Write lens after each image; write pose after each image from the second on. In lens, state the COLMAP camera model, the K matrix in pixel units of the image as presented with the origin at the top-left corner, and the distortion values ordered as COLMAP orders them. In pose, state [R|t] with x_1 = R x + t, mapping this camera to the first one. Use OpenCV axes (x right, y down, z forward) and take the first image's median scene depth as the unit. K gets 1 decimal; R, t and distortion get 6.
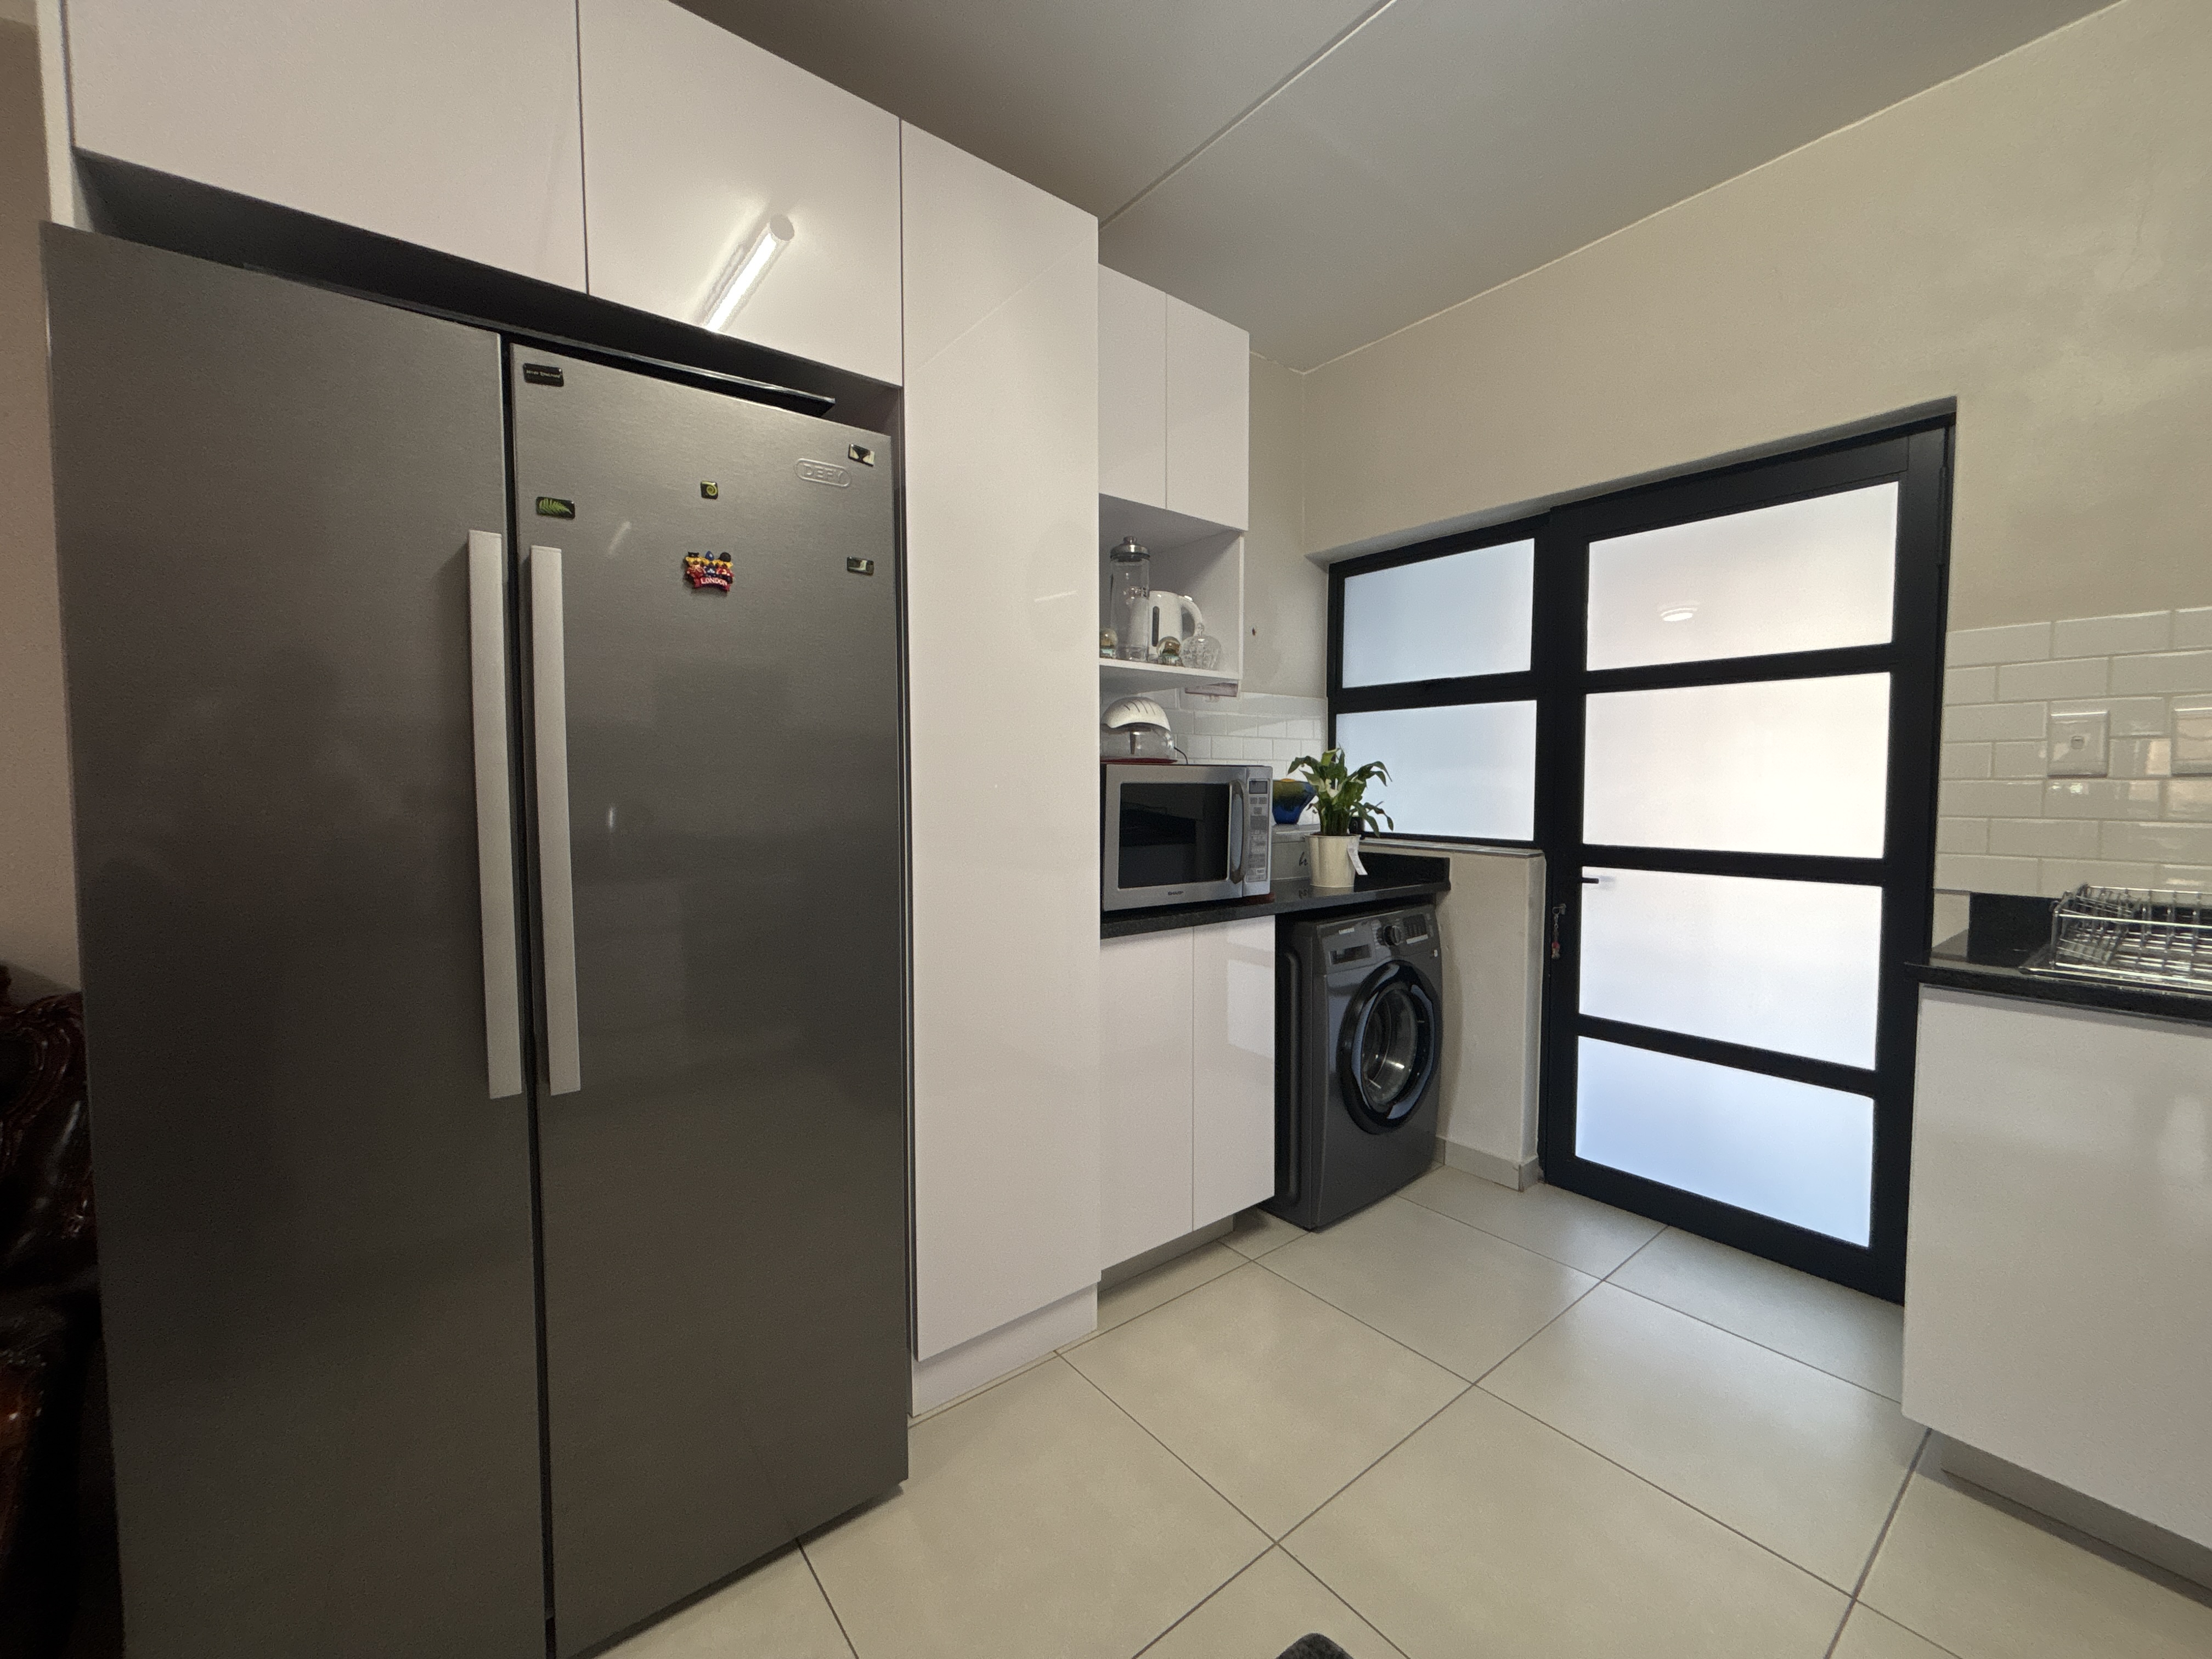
lens RADIAL K [[889.5, 0, 1109.9], [0, 889.5, 816.4], [0, 0, 1]] dist [0.000442, -0.000005]
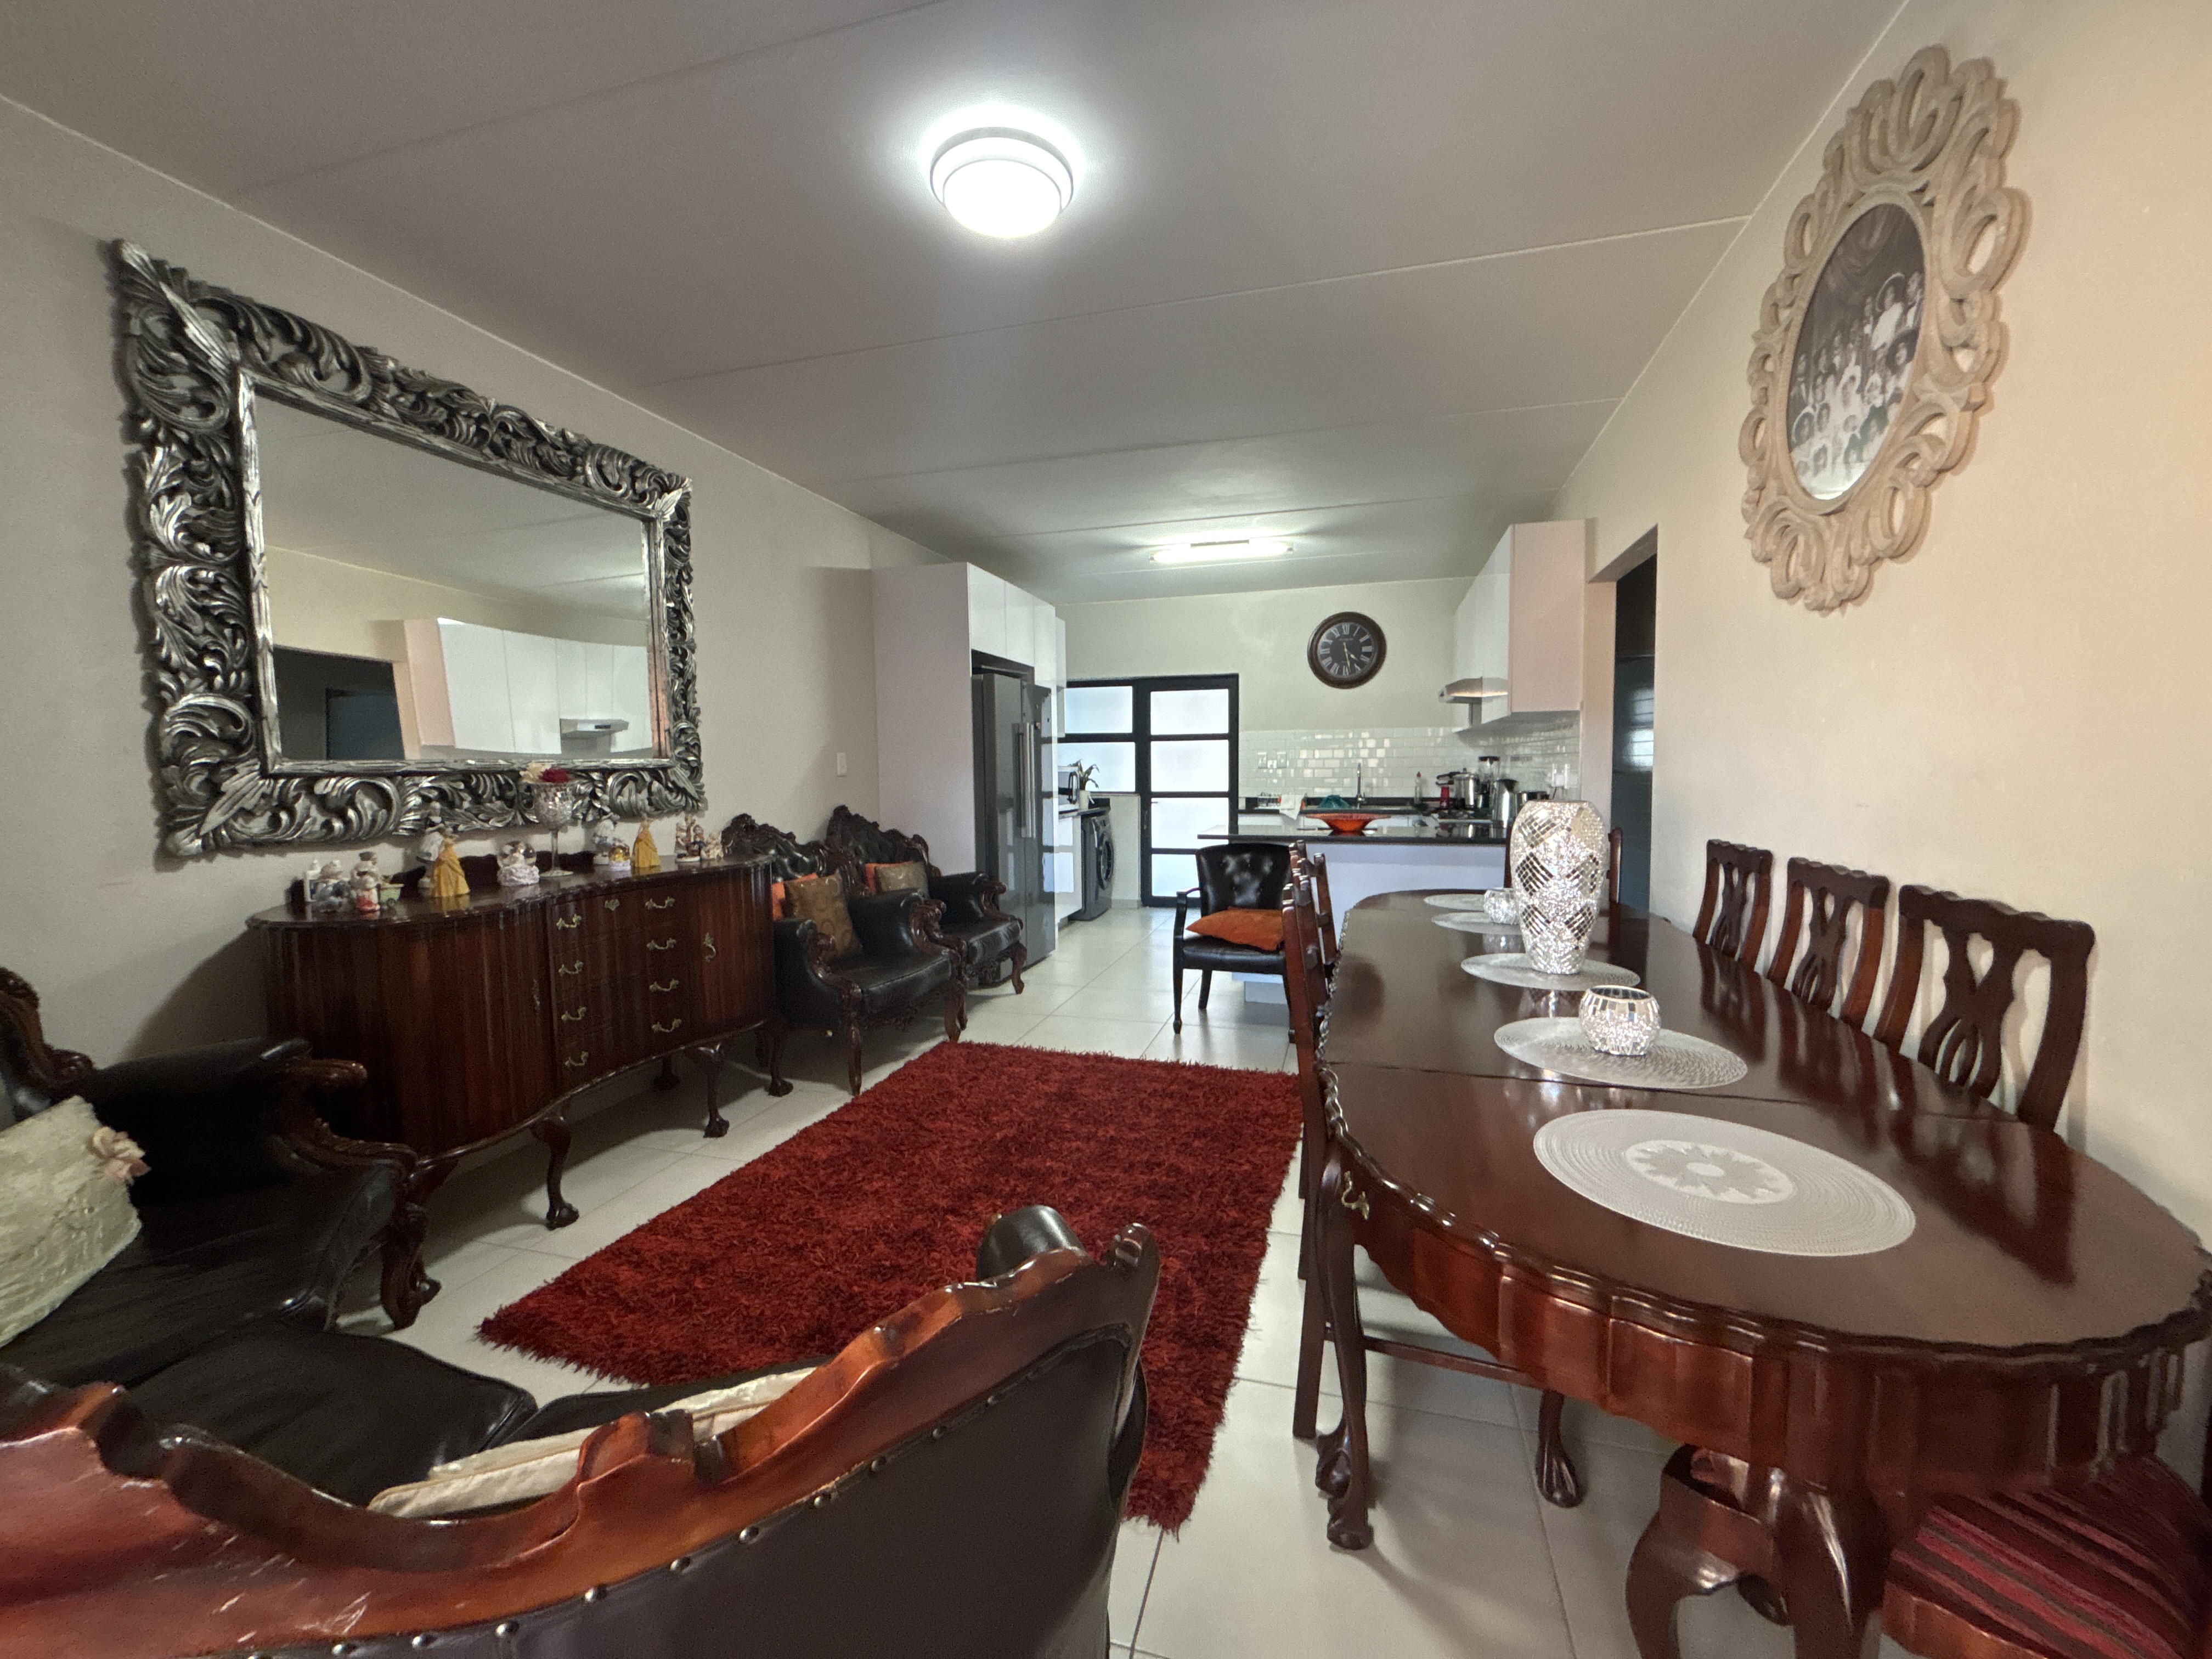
lens RADIAL K [[889.5, 0, 1098.7], [0, 889.5, 818.6], [0, 0, 1]] dist [0.000442, -0.000005]
pose [[0.820796, -0.037453, 0.569992, -1.688807], [0.031262, 0.999298, 0.020645, 0.068999], [-0.570365, 0.000874, 0.821391, -1.736344]]
